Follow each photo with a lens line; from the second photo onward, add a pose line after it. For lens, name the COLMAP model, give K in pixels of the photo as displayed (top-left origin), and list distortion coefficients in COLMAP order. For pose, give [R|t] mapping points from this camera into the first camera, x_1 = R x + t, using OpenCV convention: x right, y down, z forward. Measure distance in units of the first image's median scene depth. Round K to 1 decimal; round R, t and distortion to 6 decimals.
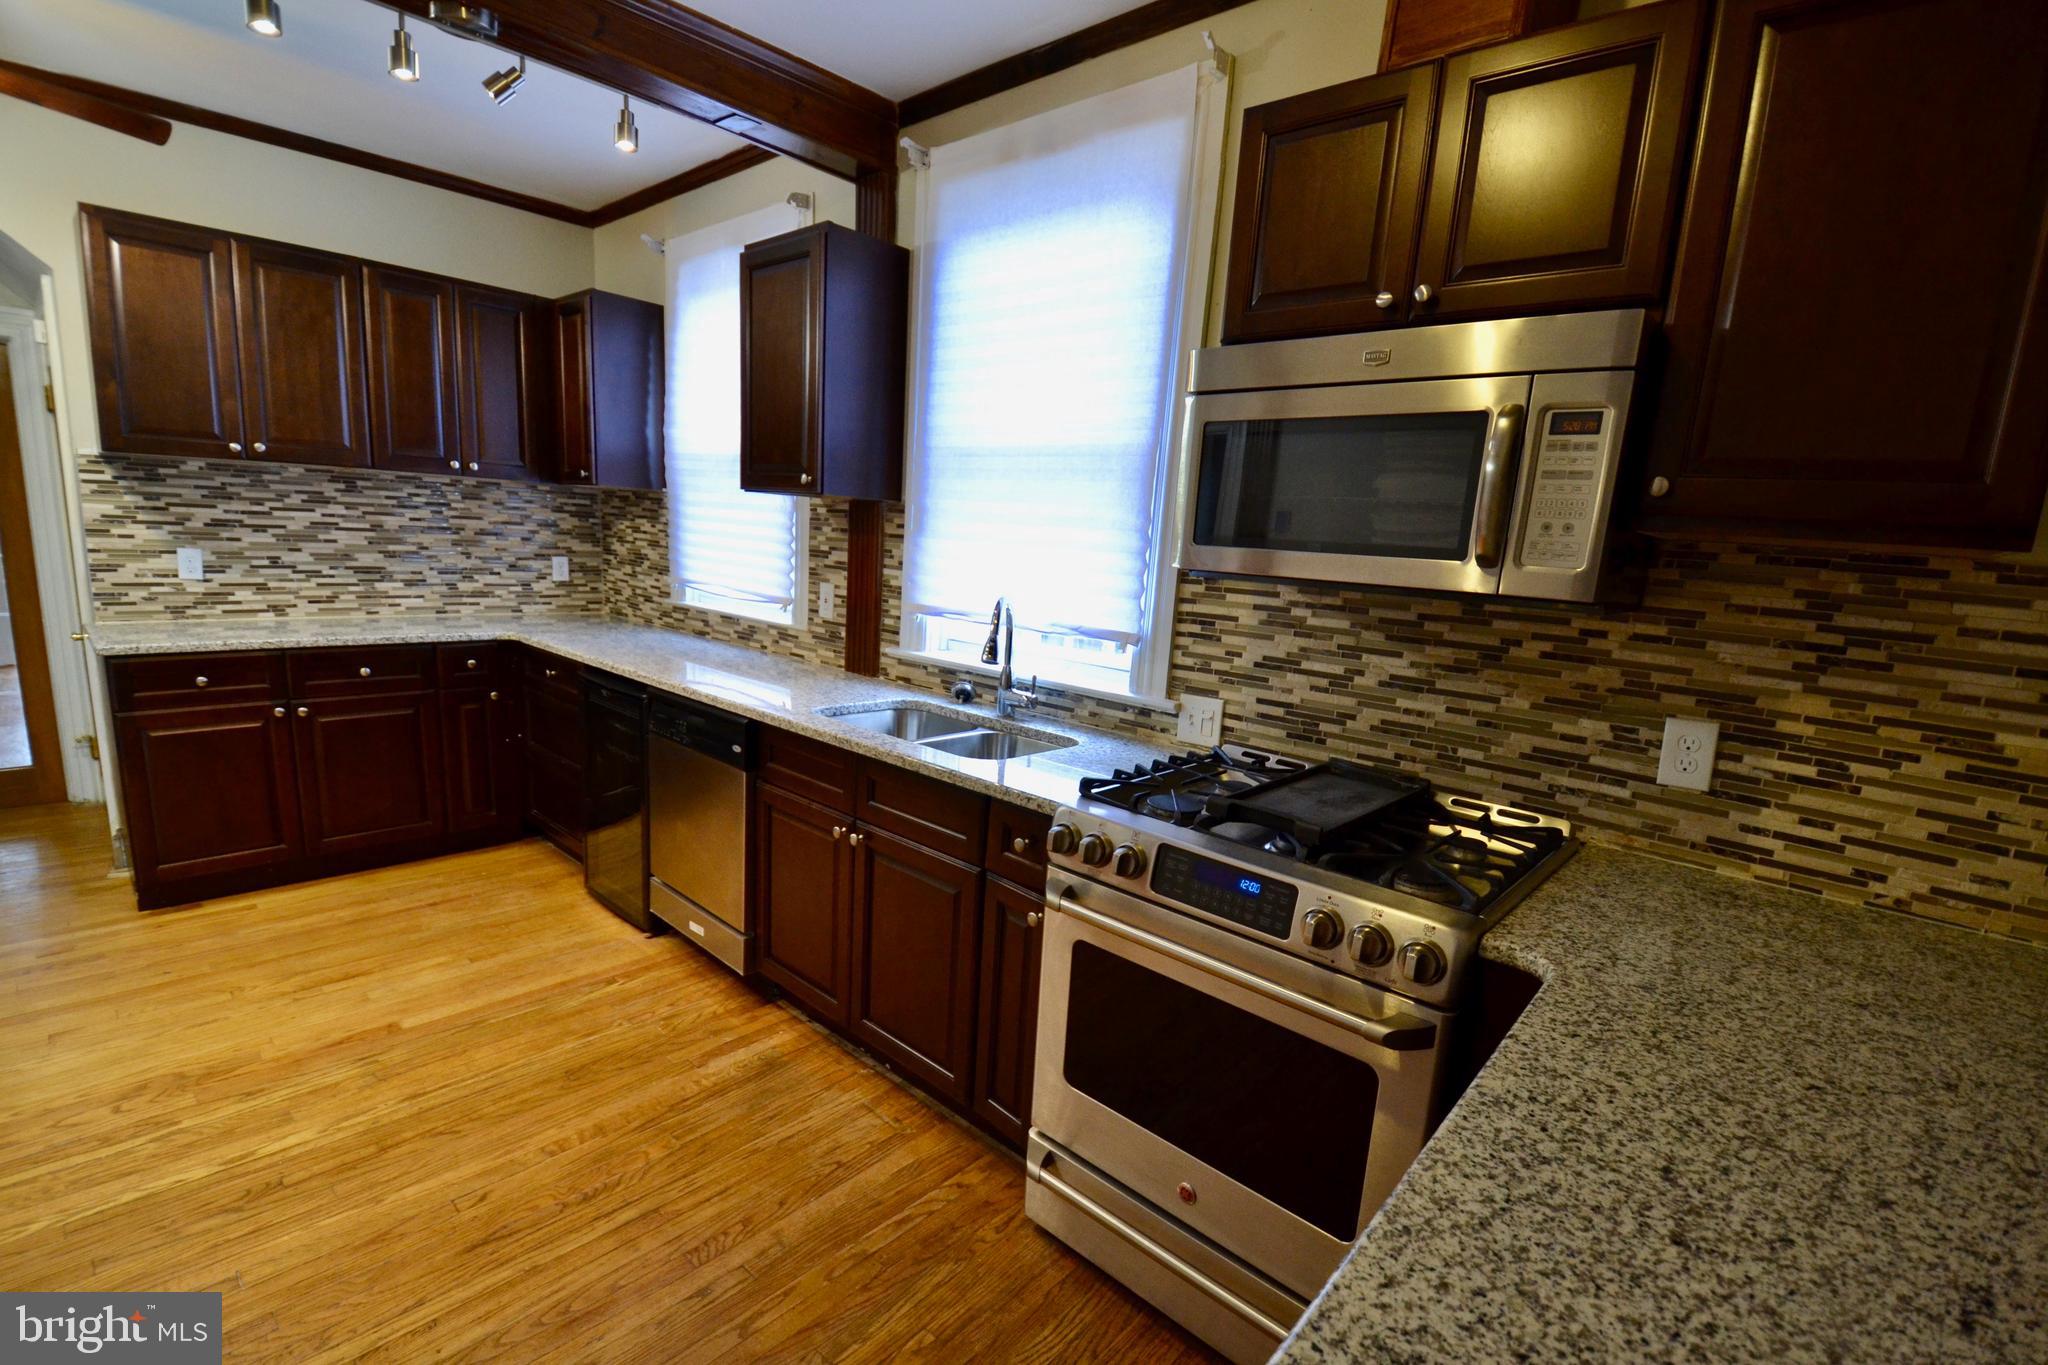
lens RADIAL K [[901.1, 0, 1031.4], [0, 901.1, 718.0], [0, 0, 1]] dist [0.013184, -0.021475]
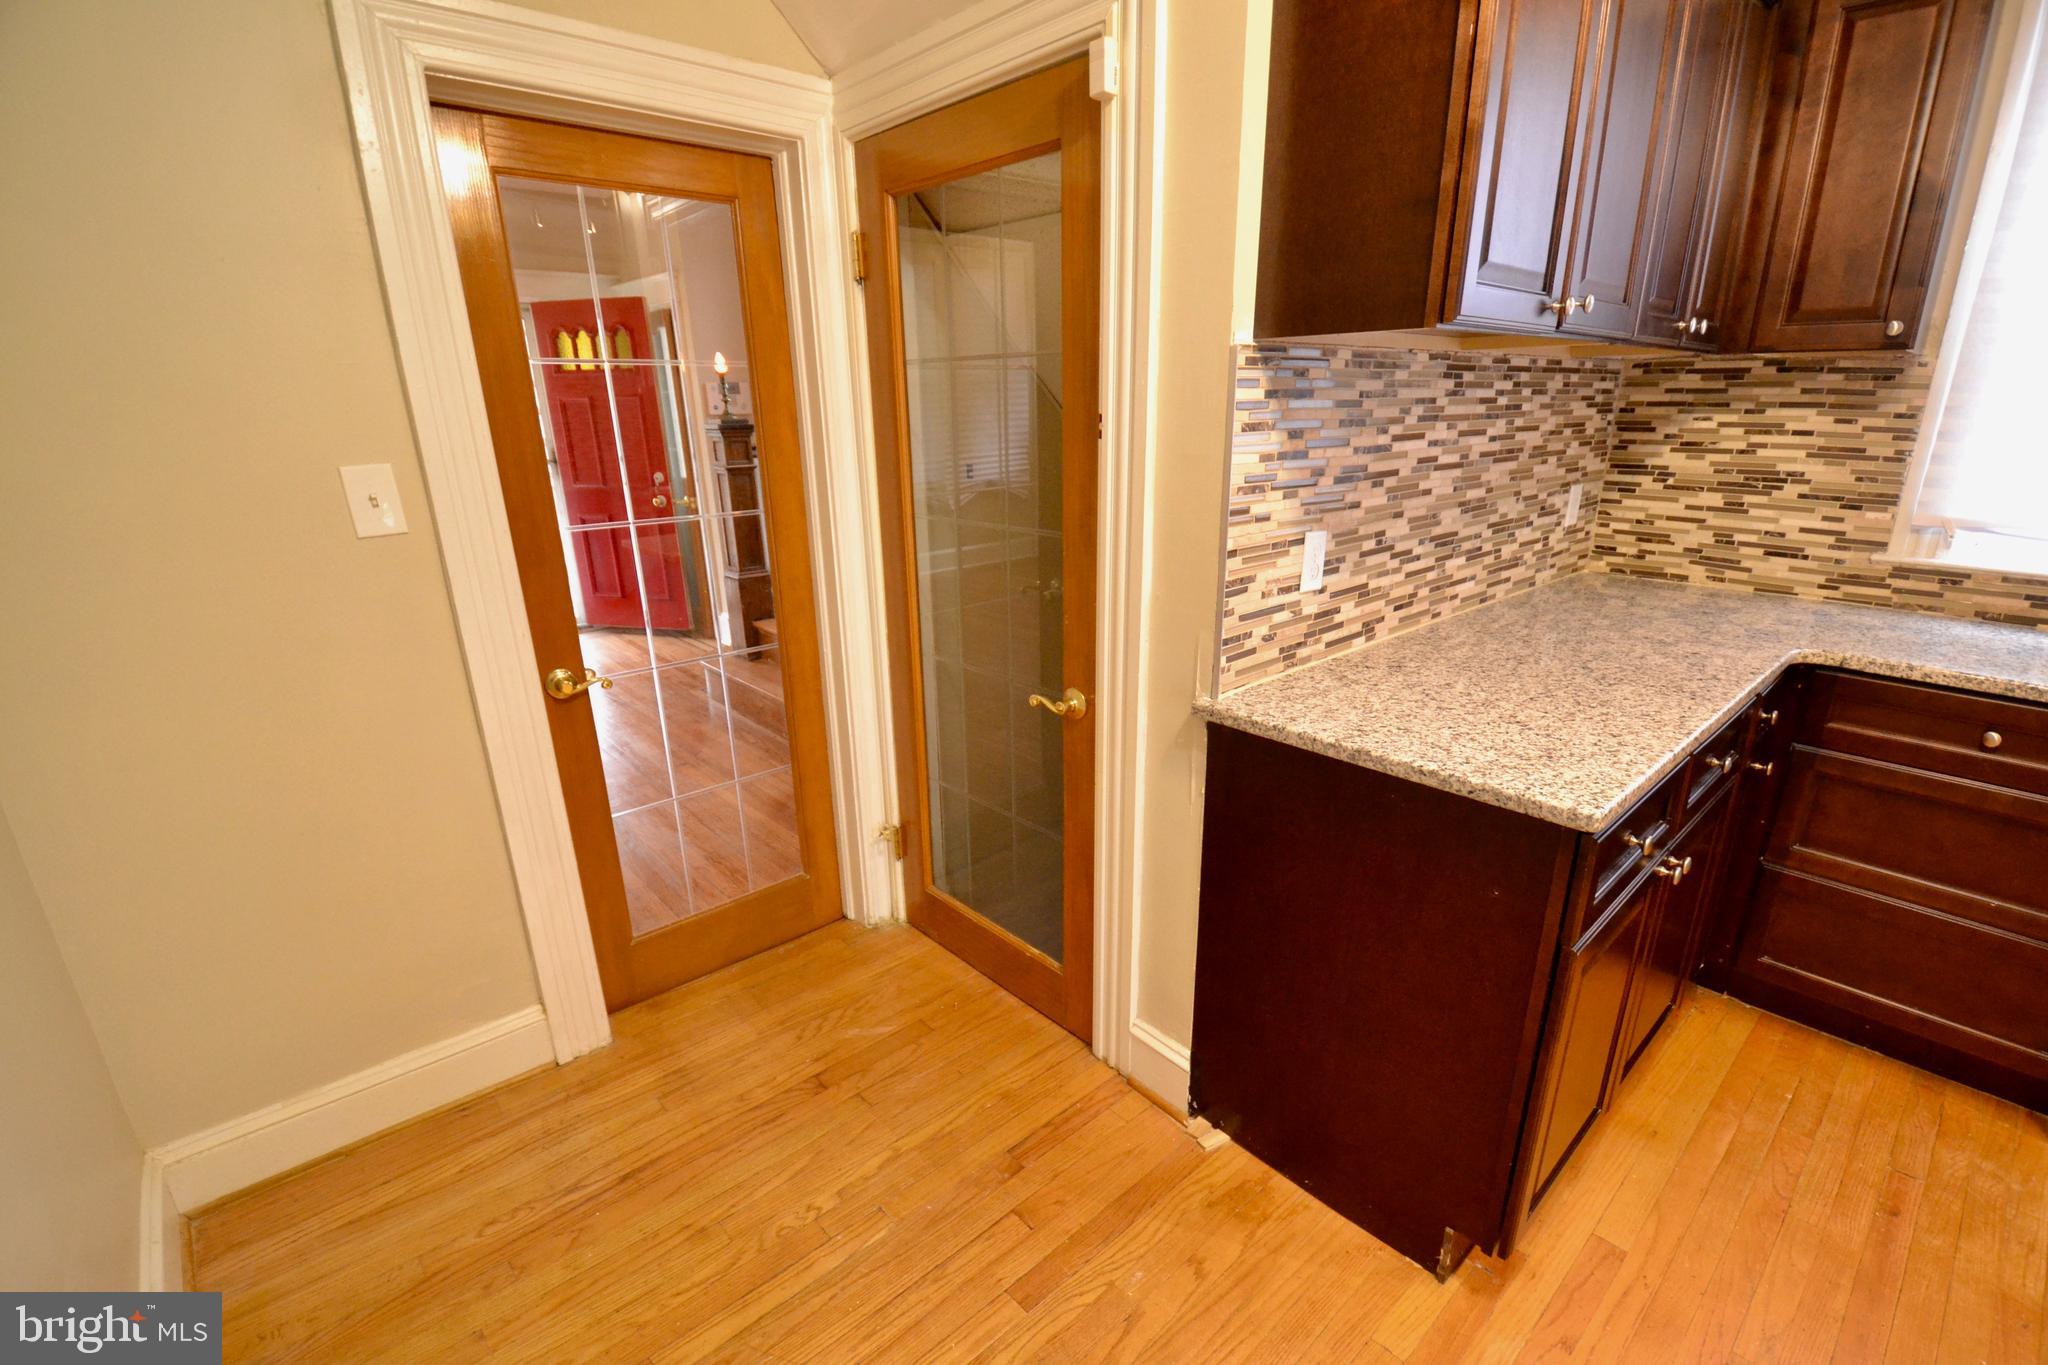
lens RADIAL K [[901.1, 0, 1031.4], [0, 901.1, 718.0], [0, 0, 1]] dist [0.013184, -0.021475]
pose [[0.991194, -0.036014, -0.127424, -1.037689], [0.052739, 0.990054, 0.130426, -0.159343], [0.121460, -0.135998, 0.983235, 0.461529]]
